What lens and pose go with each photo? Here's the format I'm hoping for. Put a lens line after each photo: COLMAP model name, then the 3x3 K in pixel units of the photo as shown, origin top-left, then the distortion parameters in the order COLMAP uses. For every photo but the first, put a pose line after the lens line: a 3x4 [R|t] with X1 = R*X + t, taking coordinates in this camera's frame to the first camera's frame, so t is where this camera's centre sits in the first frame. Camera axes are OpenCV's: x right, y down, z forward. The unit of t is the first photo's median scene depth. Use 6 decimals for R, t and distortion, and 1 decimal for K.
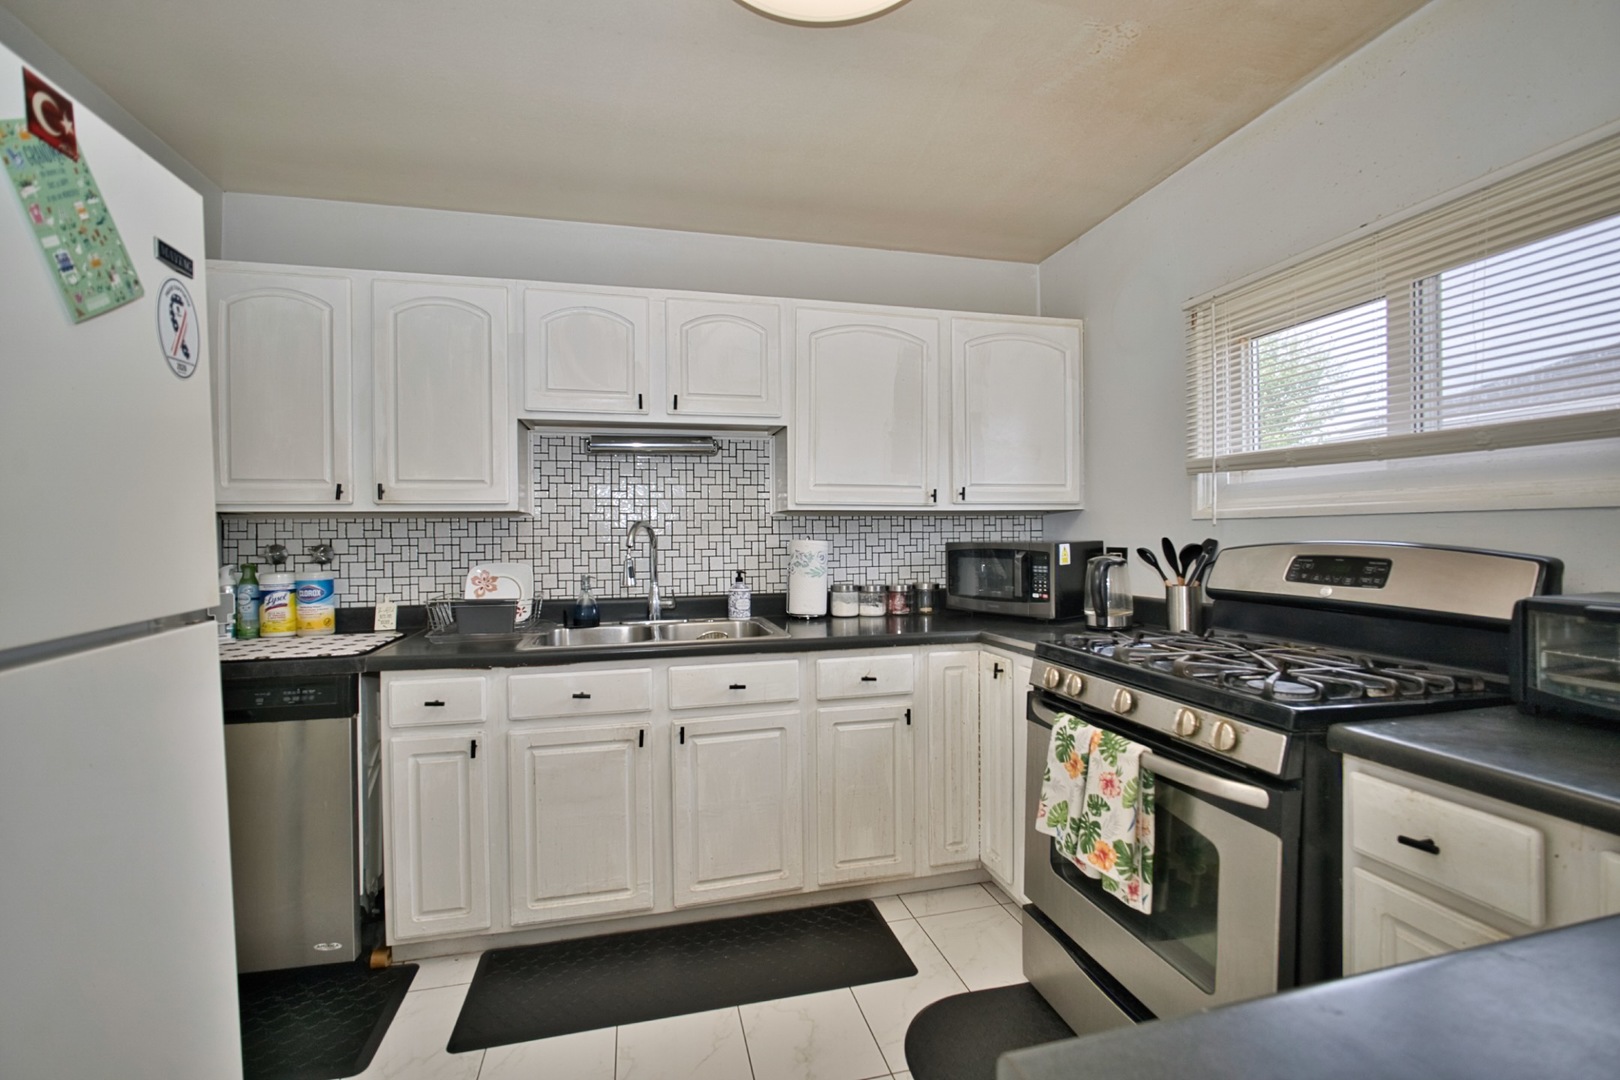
lens RADIAL K [[704.6, 0, 803.6], [0, 704.6, 539.4], [0, 0, 1]] dist [-0.024162, 0.006686]
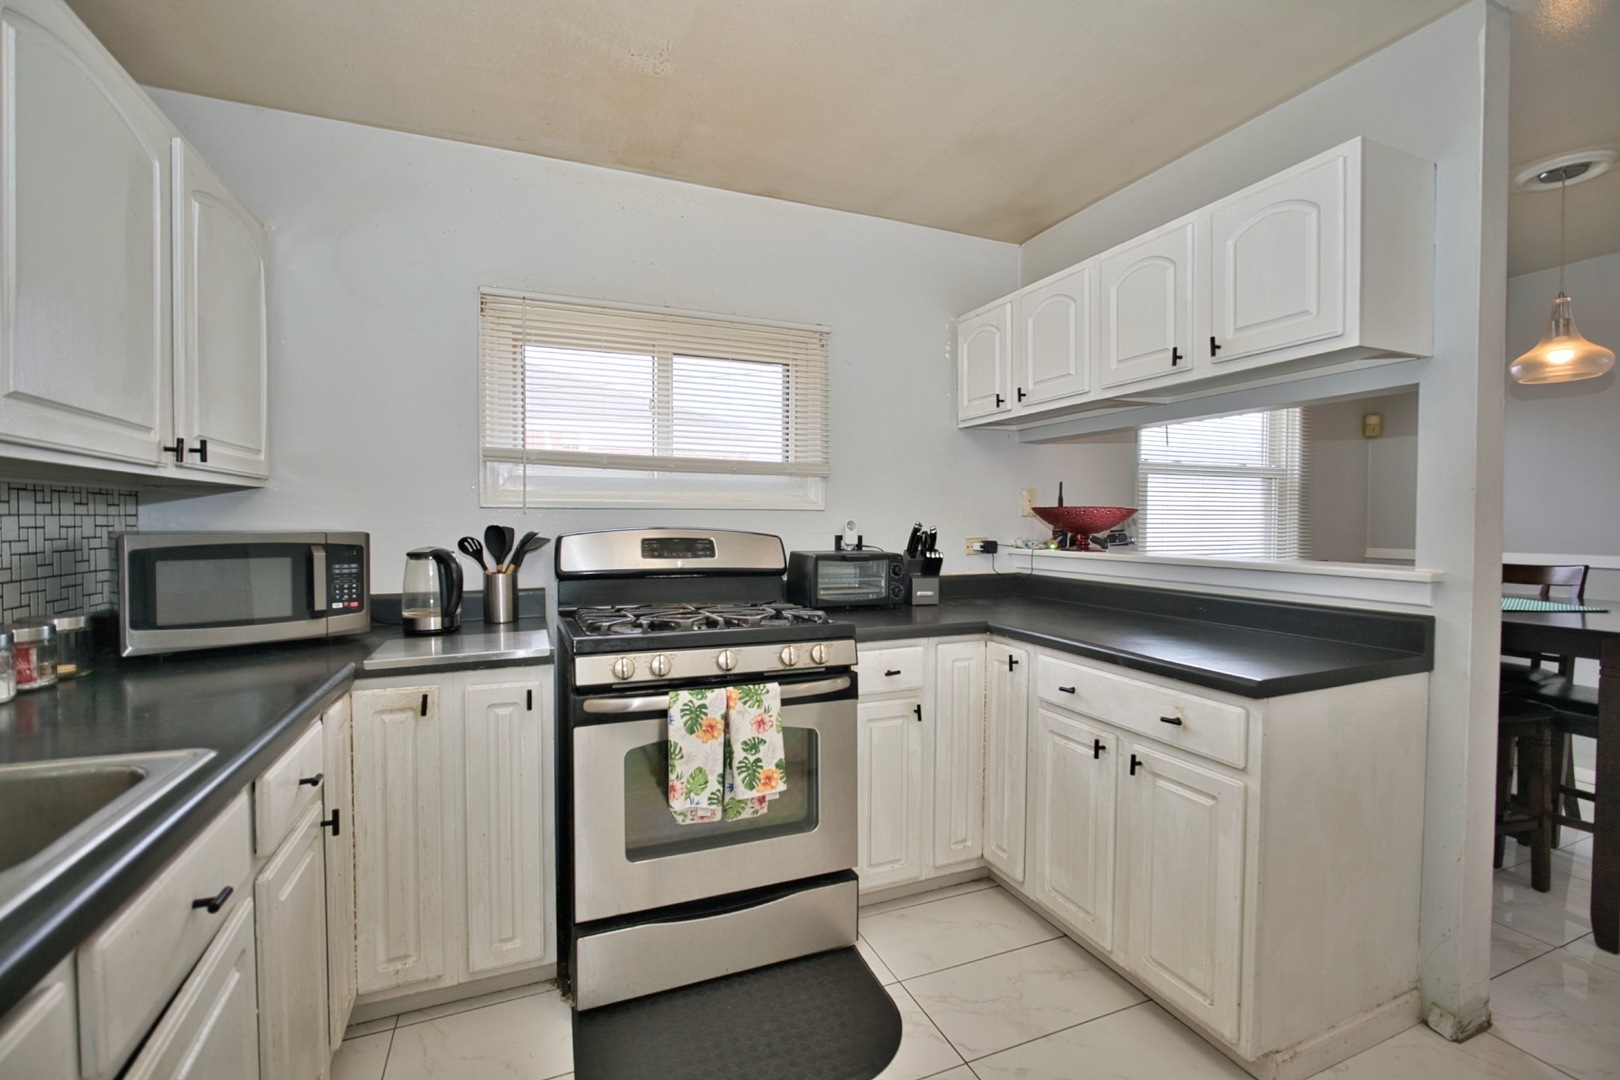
lens RADIAL K [[704.6, 0, 809.3], [0, 704.6, 537.6], [0, 0, 1]] dist [-0.024162, 0.006686]
pose [[-0.154857, -0.015434, 0.987816, -0.574095], [0.005600, 0.999848, 0.016500, 0.000760], [-0.987921, 0.008087, -0.154747, 0.792357]]
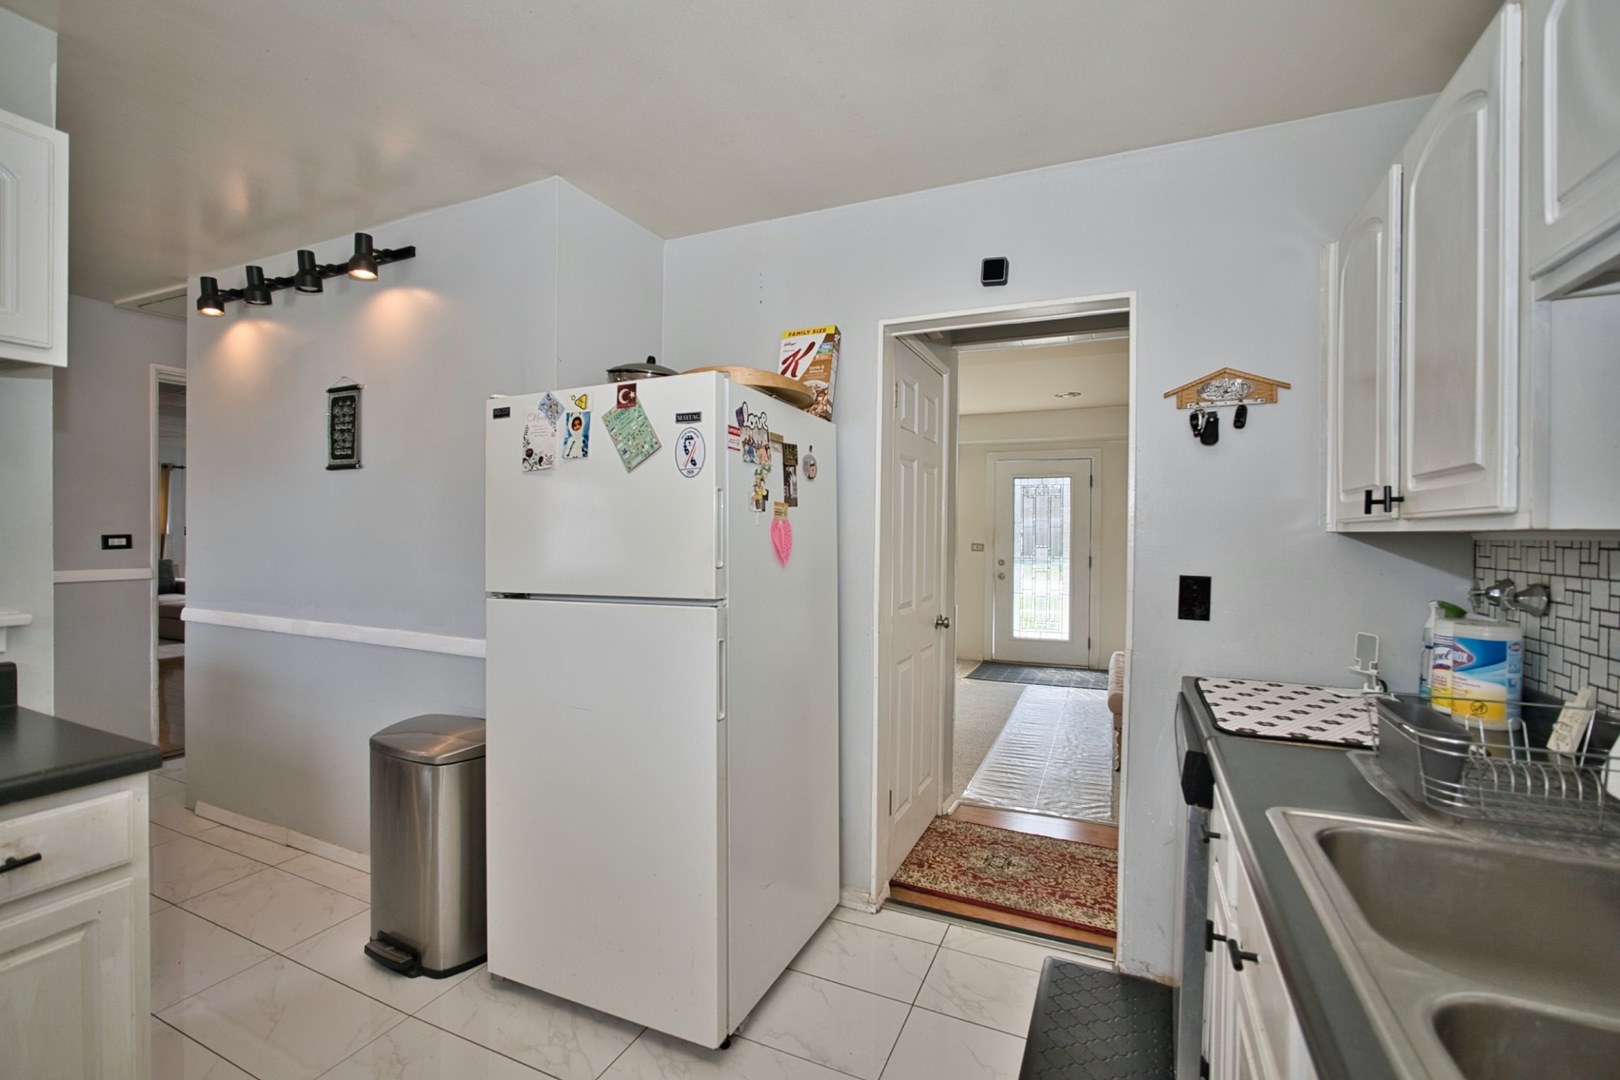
lens RADIAL K [[704.6, 0, 811.1], [0, 704.6, 536.8], [0, 0, 1]] dist [-0.024162, 0.006686]
pose [[-0.612029, 0.011044, -0.790759, 0.198701], [-0.009122, 0.999737, 0.021023, -0.048988], [0.790783, 0.020081, -0.611767, 1.084373]]
